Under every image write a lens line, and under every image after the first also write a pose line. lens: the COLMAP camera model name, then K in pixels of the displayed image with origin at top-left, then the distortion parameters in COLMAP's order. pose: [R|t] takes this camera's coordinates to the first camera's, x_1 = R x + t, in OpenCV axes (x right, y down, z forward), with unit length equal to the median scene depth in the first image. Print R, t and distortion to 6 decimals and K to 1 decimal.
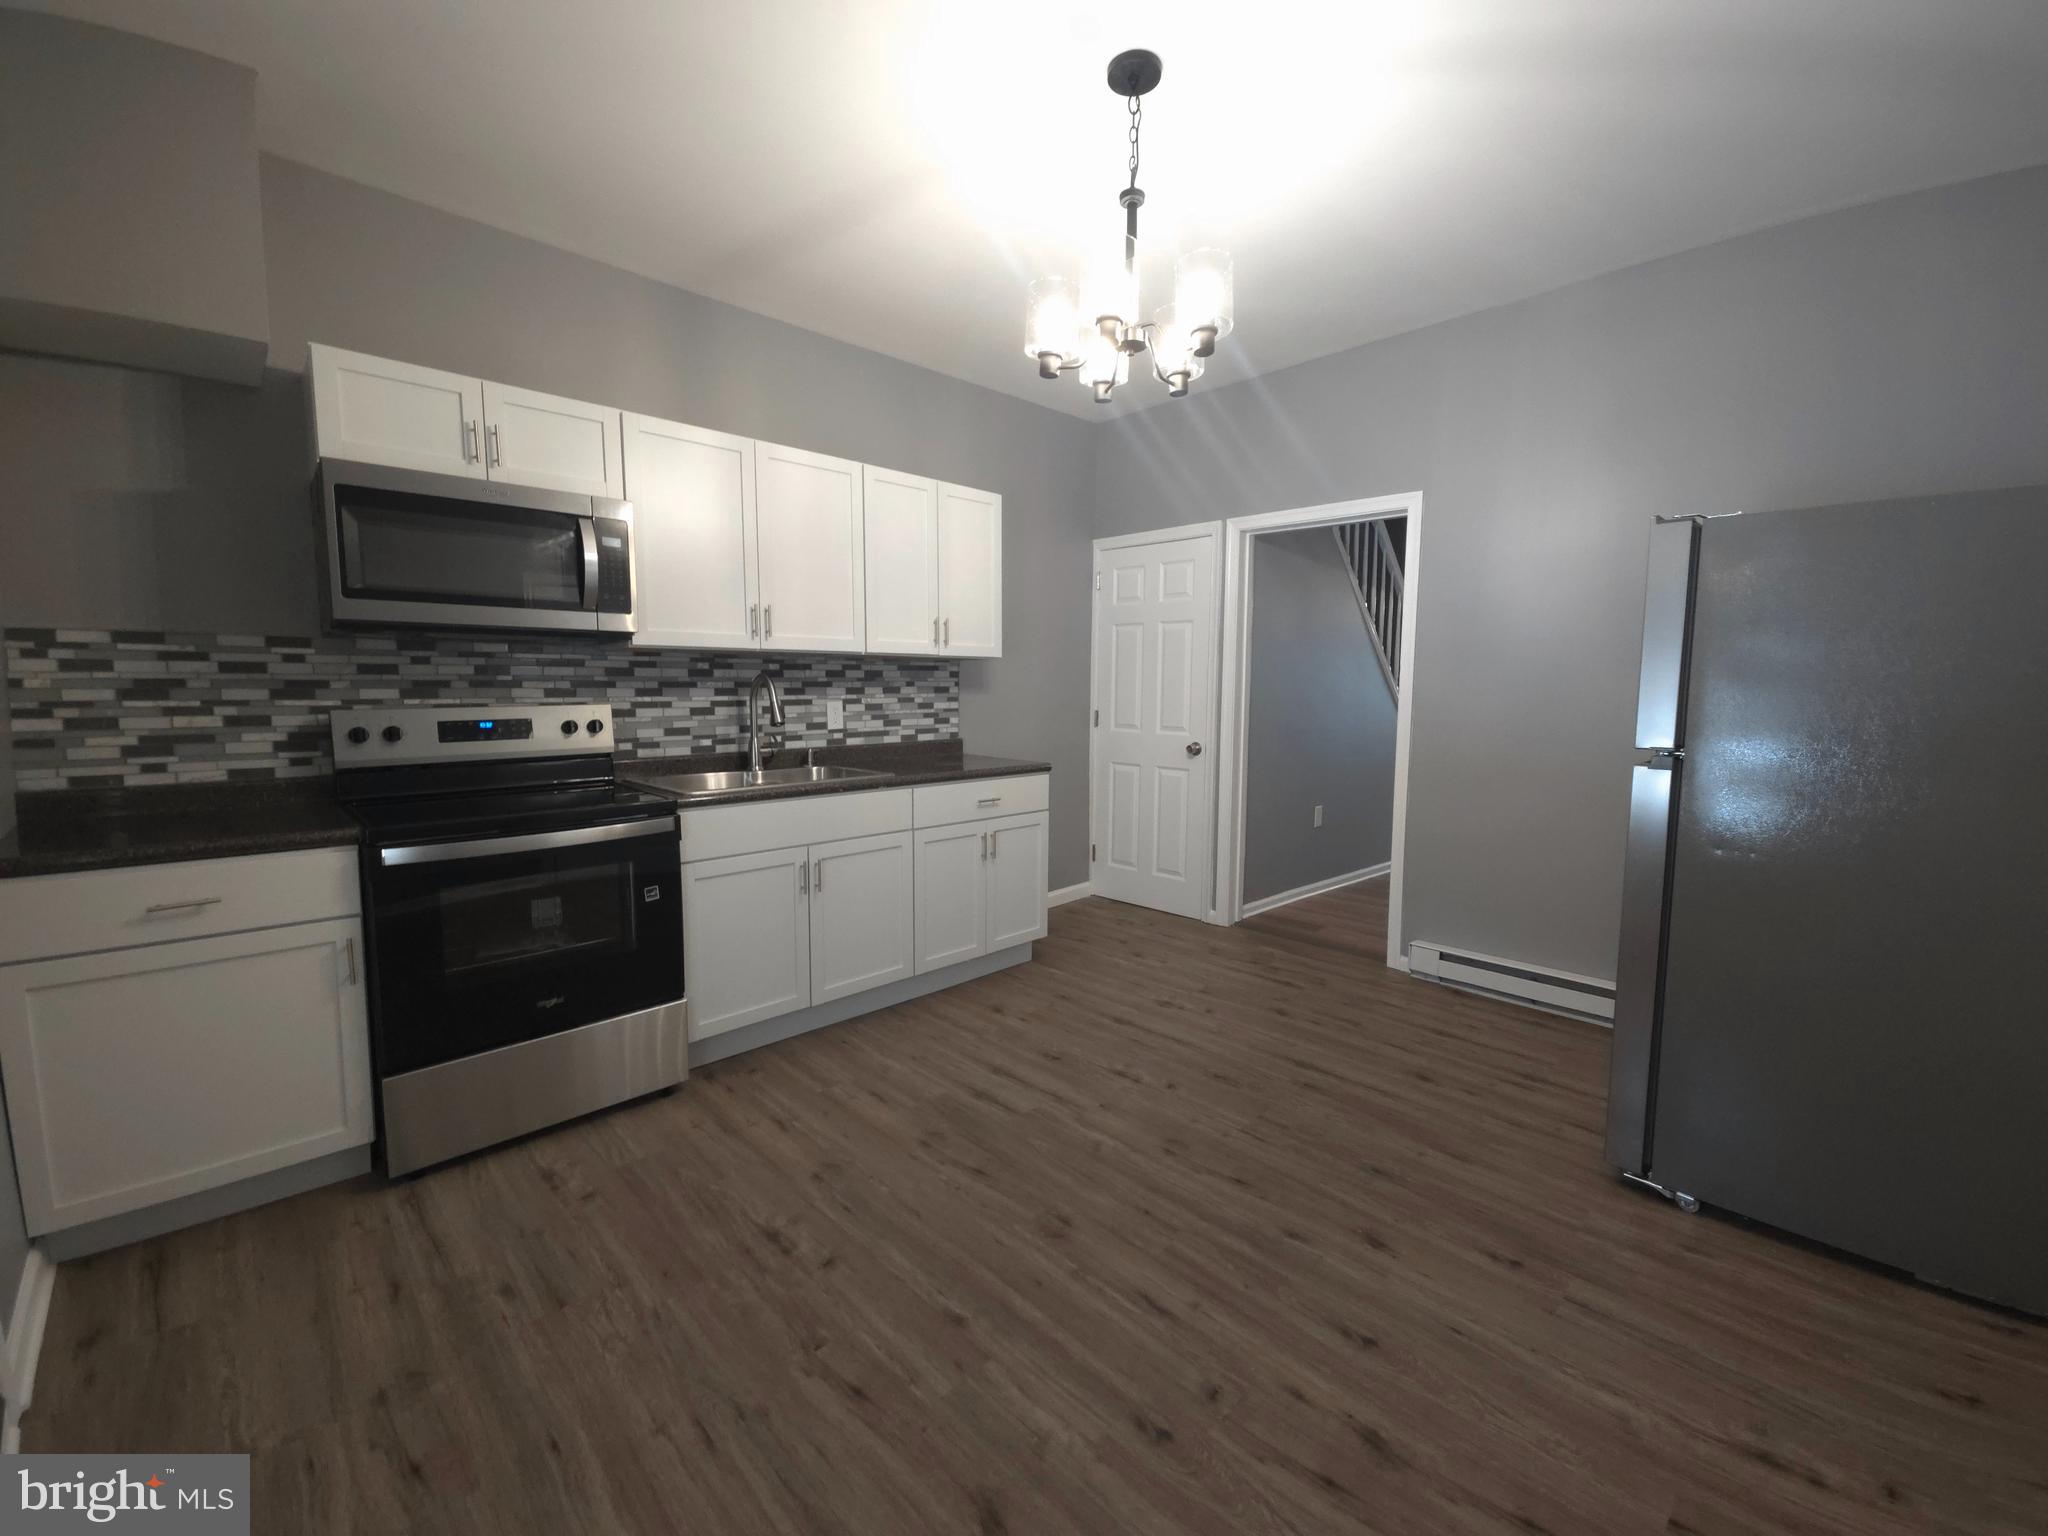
lens RADIAL K [[828.8, 0, 1022.3], [0, 828.8, 759.8], [0, 0, 1]] dist [0.011918, -0.009349]
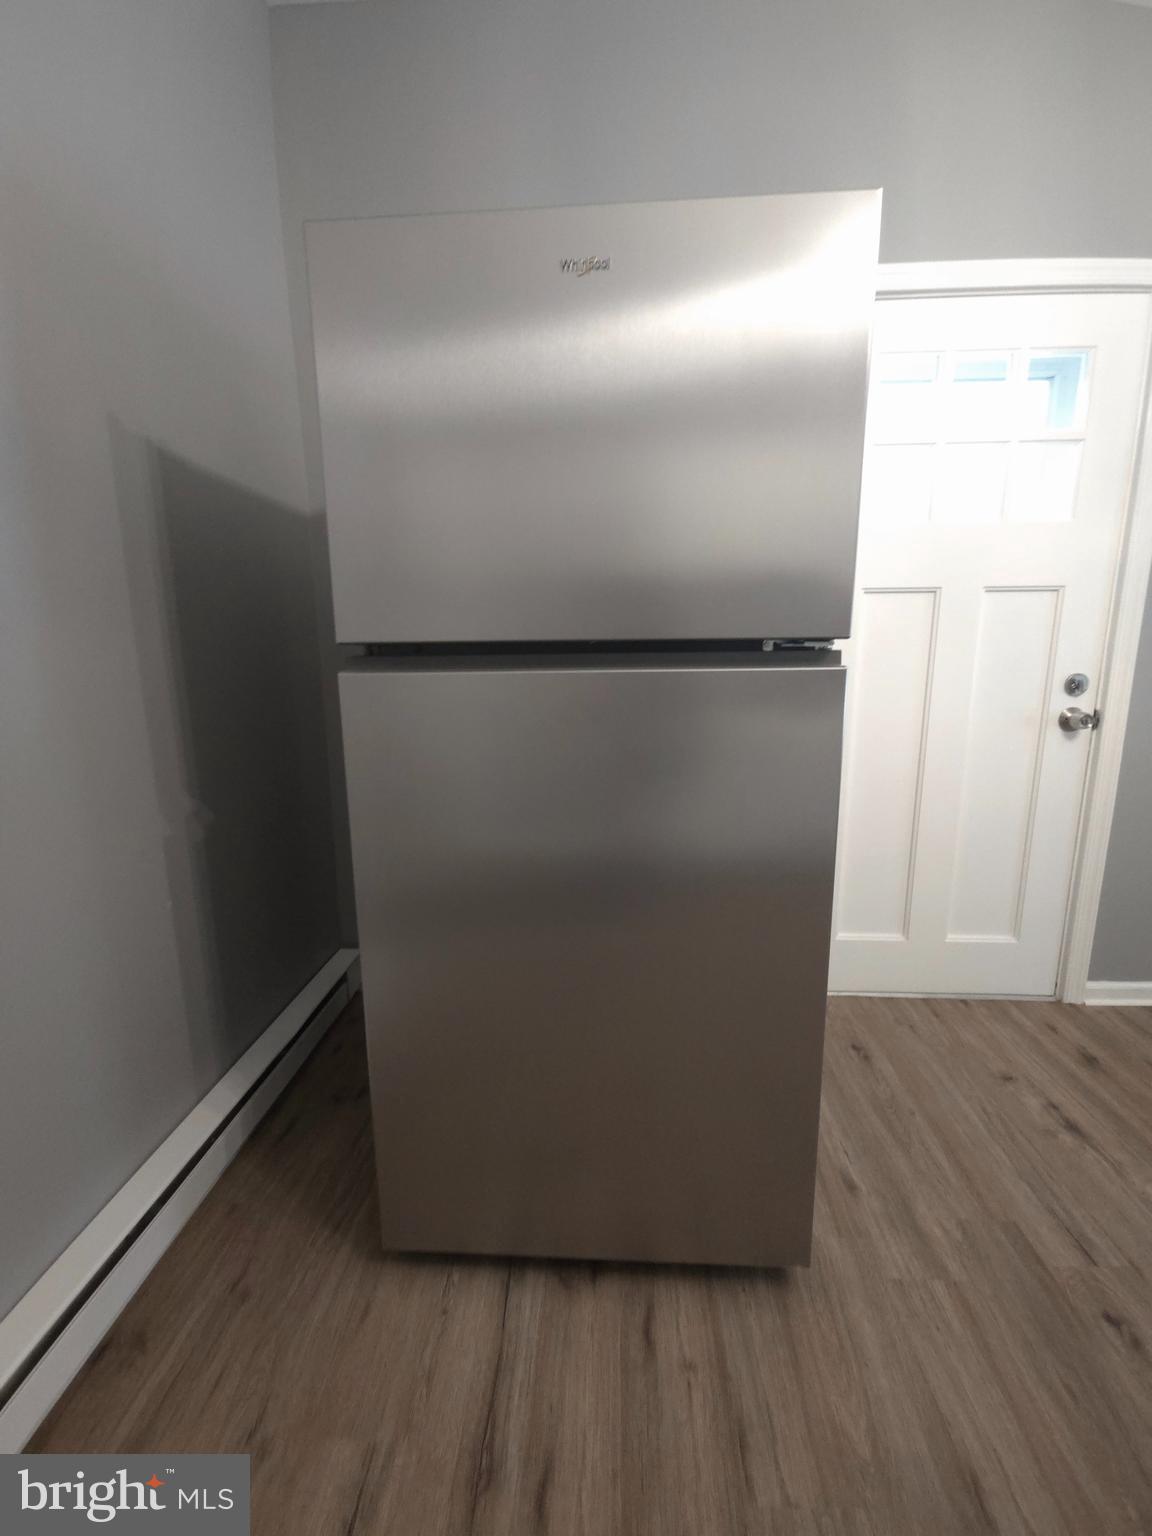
lens RADIAL K [[621.6, 0, 576.2], [0, 621.6, 763.5], [0, 0, 1]] dist [0.011918, -0.009349]
pose [[-0.681830, -0.127306, 0.720348, 0.402550], [0.076904, 0.966808, 0.243655, -0.038354], [-0.727457, 0.221529, -0.649408, 1.099580]]
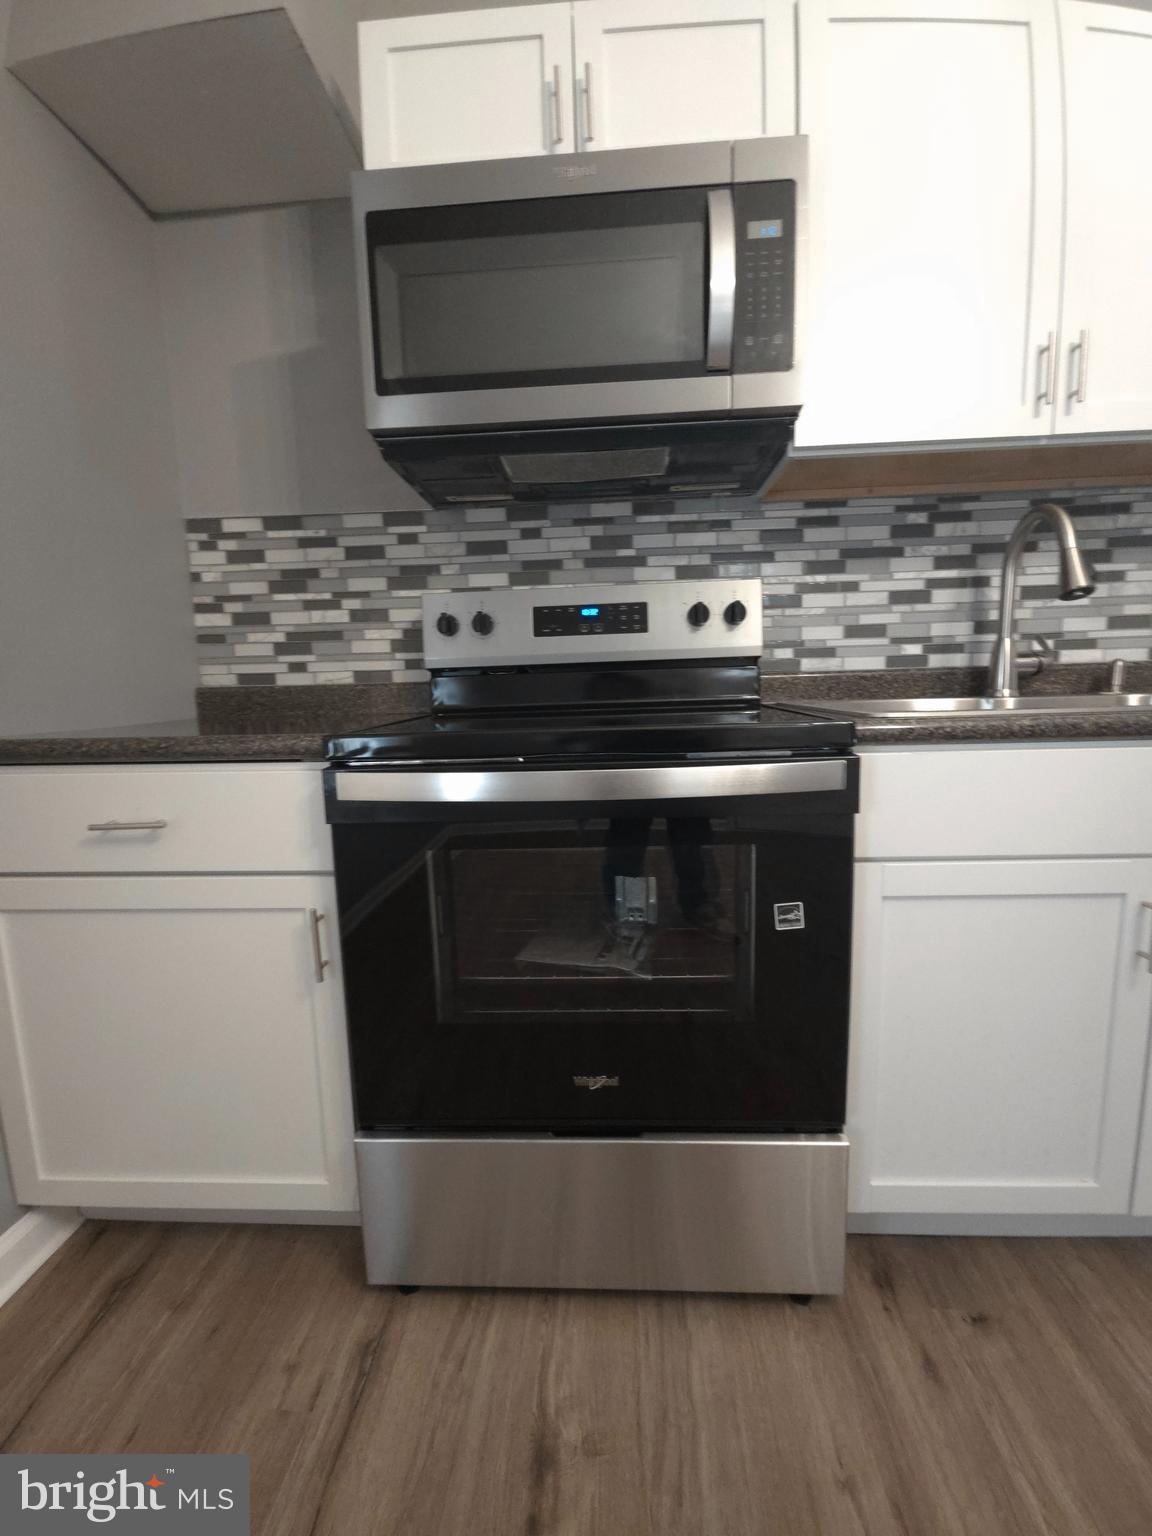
lens RADIAL K [[627.2, 0, 577.6], [0, 627.2, 765.7], [0, 0, 1]] dist [0.002521, 0.000075]
pose [[0.681211, 0.075379, -0.728196, -0.252017], [-0.037471, 0.996971, 0.068148, 0.050426], [0.731128, -0.019136, 0.681972, 0.616614]]
